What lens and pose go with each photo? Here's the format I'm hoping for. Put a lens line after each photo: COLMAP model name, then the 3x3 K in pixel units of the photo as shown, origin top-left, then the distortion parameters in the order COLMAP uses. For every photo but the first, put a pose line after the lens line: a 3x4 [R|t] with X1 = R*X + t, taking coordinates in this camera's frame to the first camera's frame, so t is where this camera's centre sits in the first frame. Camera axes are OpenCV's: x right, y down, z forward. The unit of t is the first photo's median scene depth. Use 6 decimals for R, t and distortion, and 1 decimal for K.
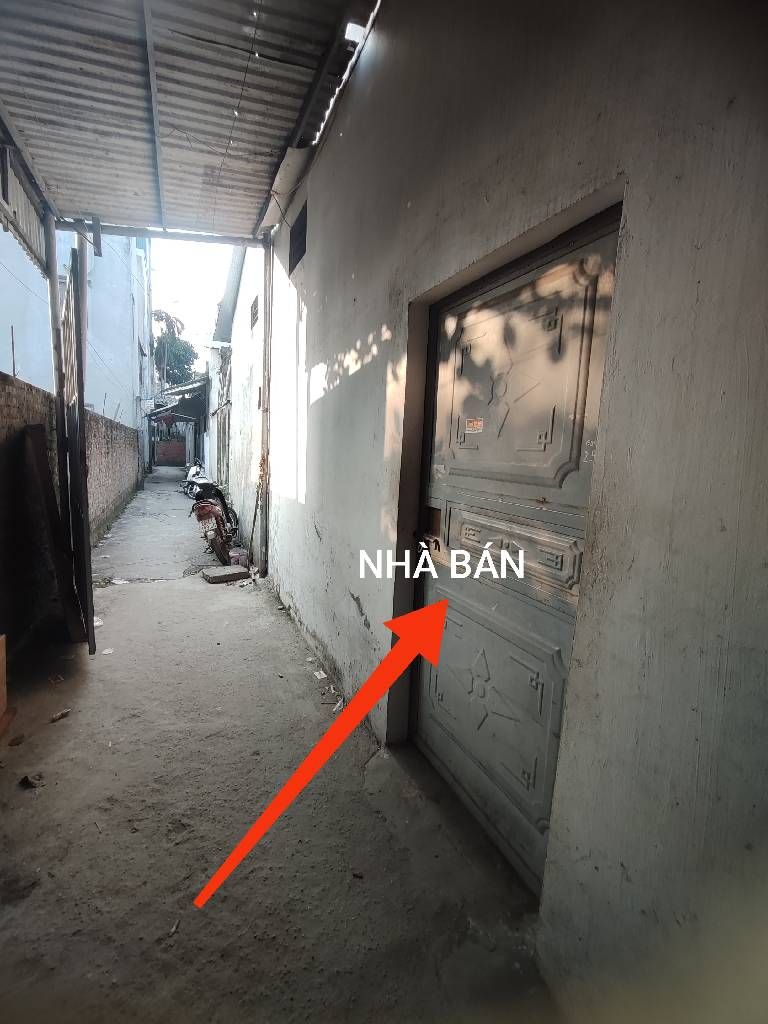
lens RADIAL K [[489.7, 0, 382.2], [0, 489.7, 508.6], [0, 0, 1]] dist [-0.004338, 0.002070]
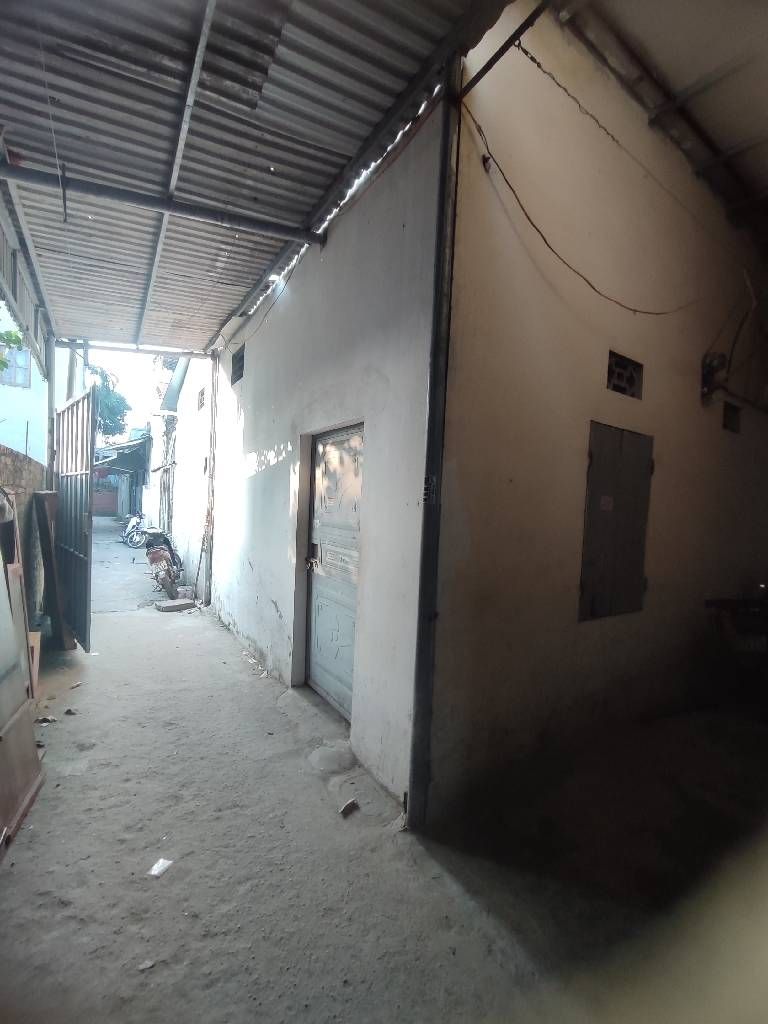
lens RADIAL K [[489.7, 0, 382.2], [0, 489.7, 517.3], [0, 0, 1]] dist [-0.004338, 0.002070]
pose [[0.991825, -0.006229, 0.127450, 0.085991], [0.016528, 0.996665, -0.079912, 0.035957], [-0.126527, 0.081365, 0.988621, -0.601444]]
